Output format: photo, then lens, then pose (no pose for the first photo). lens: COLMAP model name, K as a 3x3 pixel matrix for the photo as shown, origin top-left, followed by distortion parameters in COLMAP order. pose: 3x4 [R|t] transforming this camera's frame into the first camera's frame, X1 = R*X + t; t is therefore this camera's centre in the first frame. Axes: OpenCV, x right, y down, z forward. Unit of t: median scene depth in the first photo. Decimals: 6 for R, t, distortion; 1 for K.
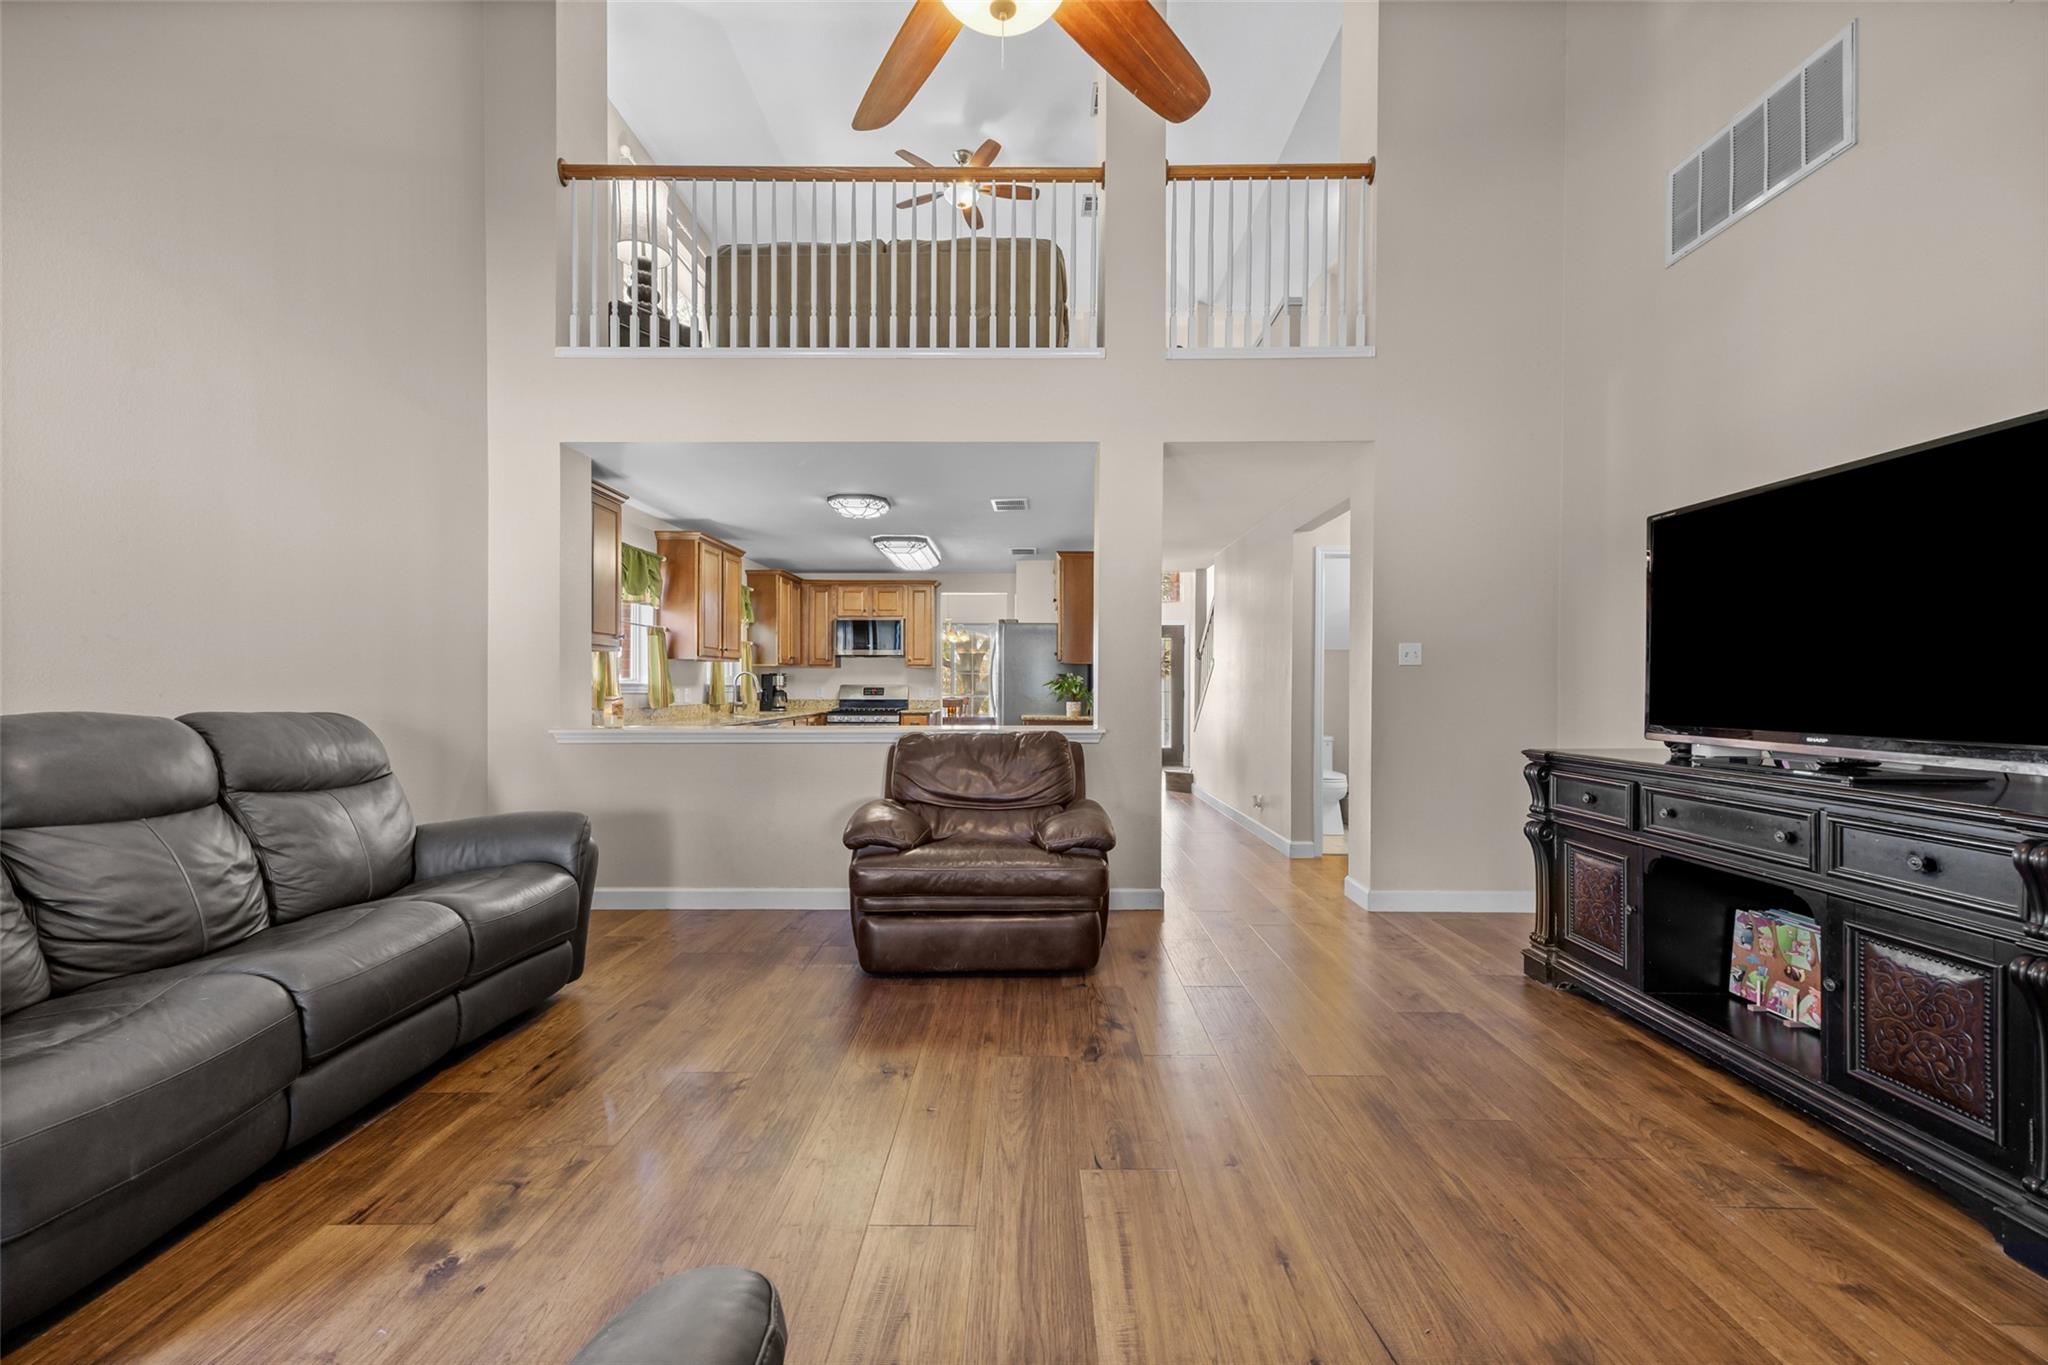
lens RADIAL K [[833.7, 0, 1024.0], [0, 833.7, 682.5], [0, 0, 1]] dist [0.014647, -0.000333]
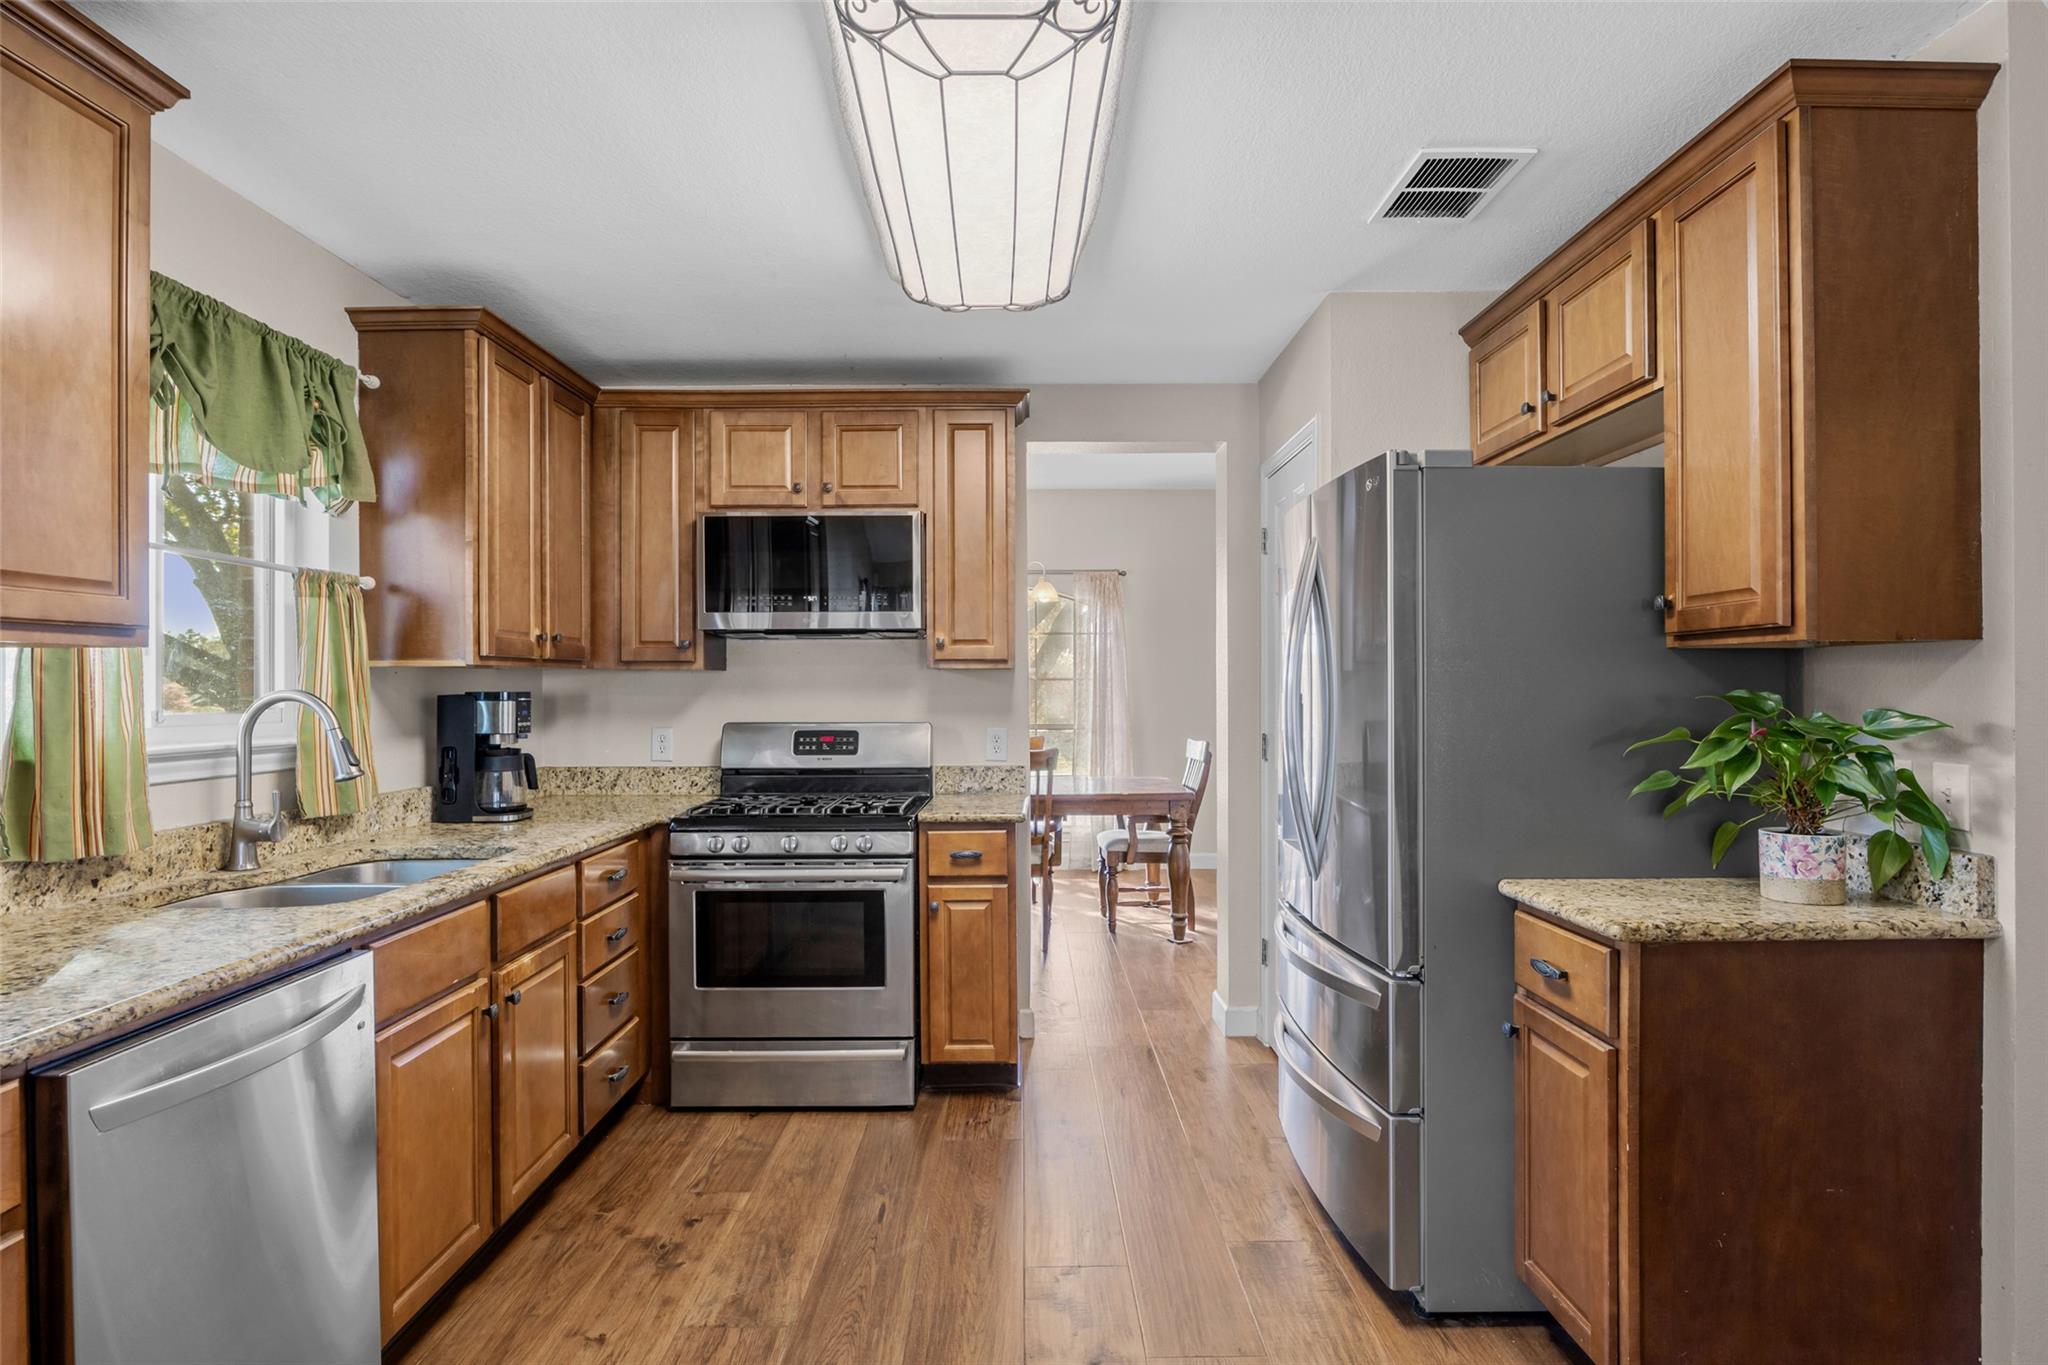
lens RADIAL K [[1076.5, 0, 1027.8], [0, 1076.5, 689.0], [0, 0, 1]] dist [0.001050, -0.000376]
pose [[0.999885, -0.006578, 0.013670, -0.281108], [0.006527, 0.999972, 0.003749, -0.029394], [-0.013694, -0.003660, 0.999900, 1.518402]]
